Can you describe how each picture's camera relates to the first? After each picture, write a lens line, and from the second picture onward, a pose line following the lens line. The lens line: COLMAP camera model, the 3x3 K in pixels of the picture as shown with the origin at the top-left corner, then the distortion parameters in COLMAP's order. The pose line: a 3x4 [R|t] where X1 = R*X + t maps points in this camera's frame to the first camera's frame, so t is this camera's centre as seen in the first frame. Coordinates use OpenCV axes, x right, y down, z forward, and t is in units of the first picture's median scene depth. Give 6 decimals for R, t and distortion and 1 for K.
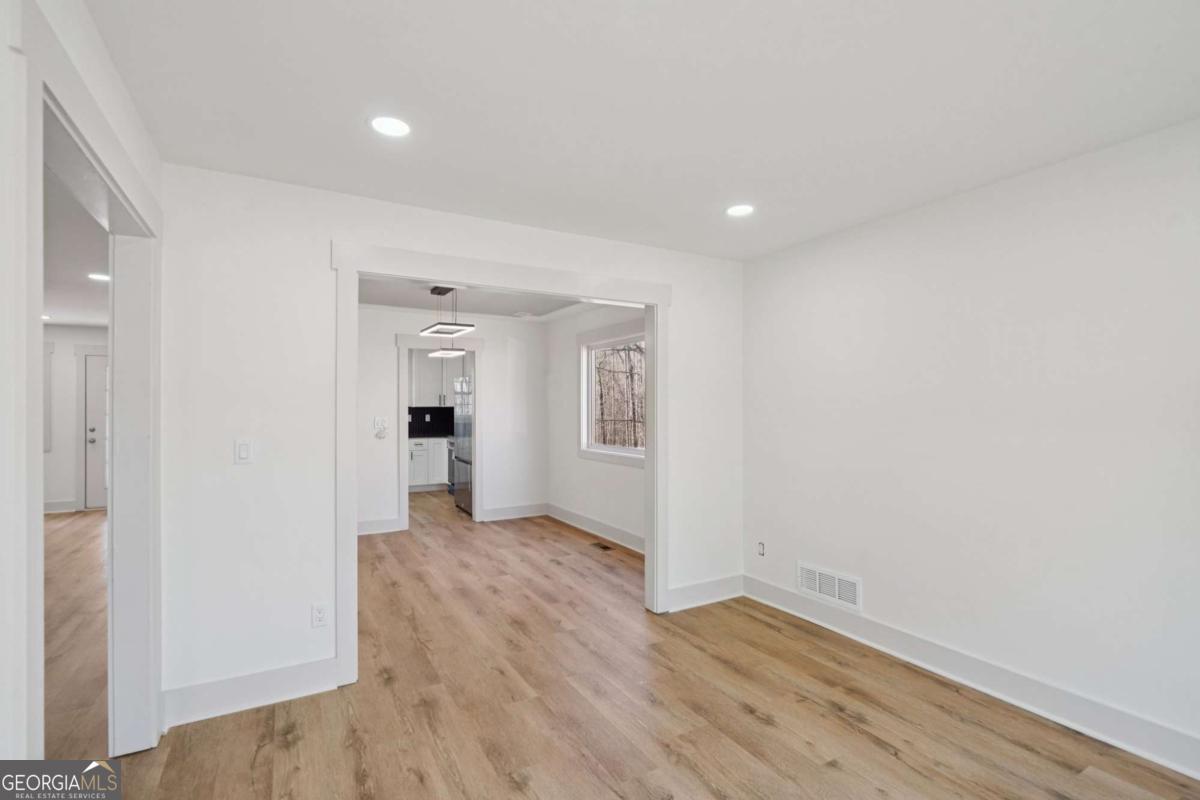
lens RADIAL K [[548.9, 0, 600.0], [0, 548.9, 400.0], [0, 0, 1]] dist [0.000170, 0.000338]
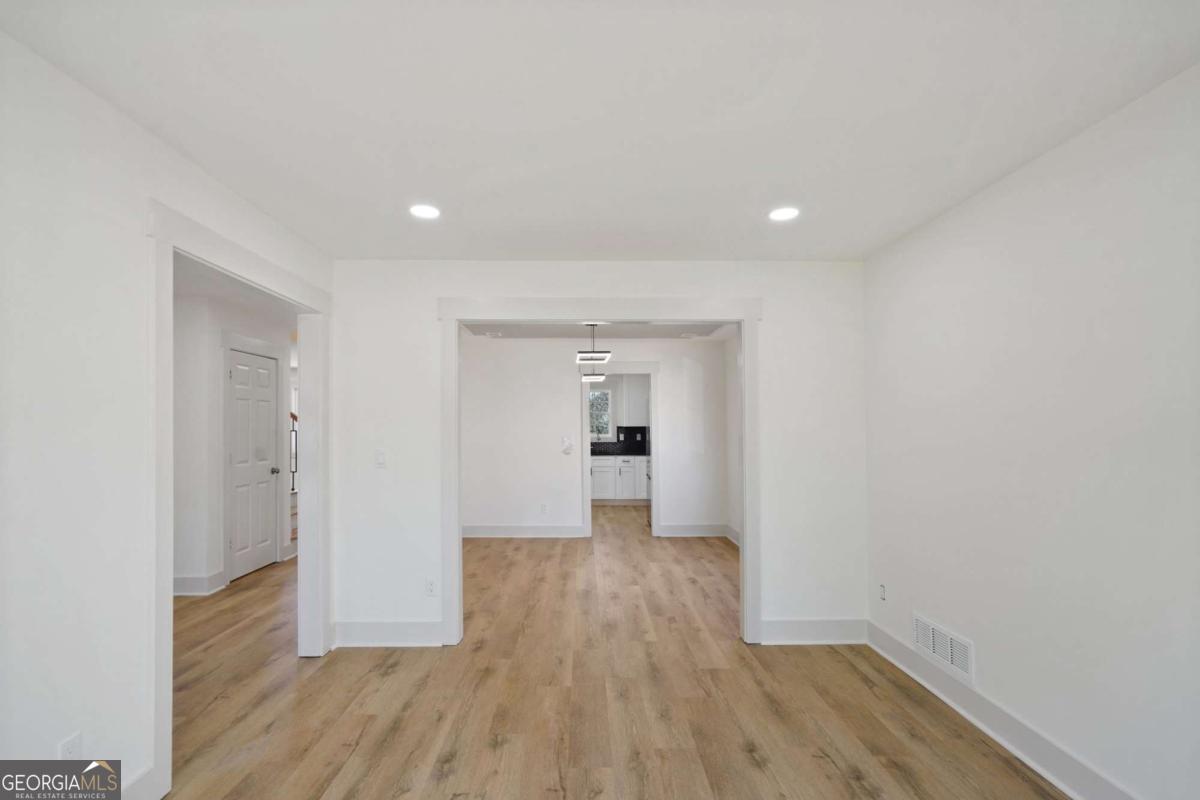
lens RADIAL K [[559.7, 0, 596.9], [0, 559.7, 415.4], [0, 0, 1]] dist [0.000953, 0.000185]
pose [[0.873763, -0.011846, -0.486207, 0.386788], [0.008137, 0.999919, -0.009740, 0.001704], [0.486283, 0.004554, 0.873789, 0.025325]]
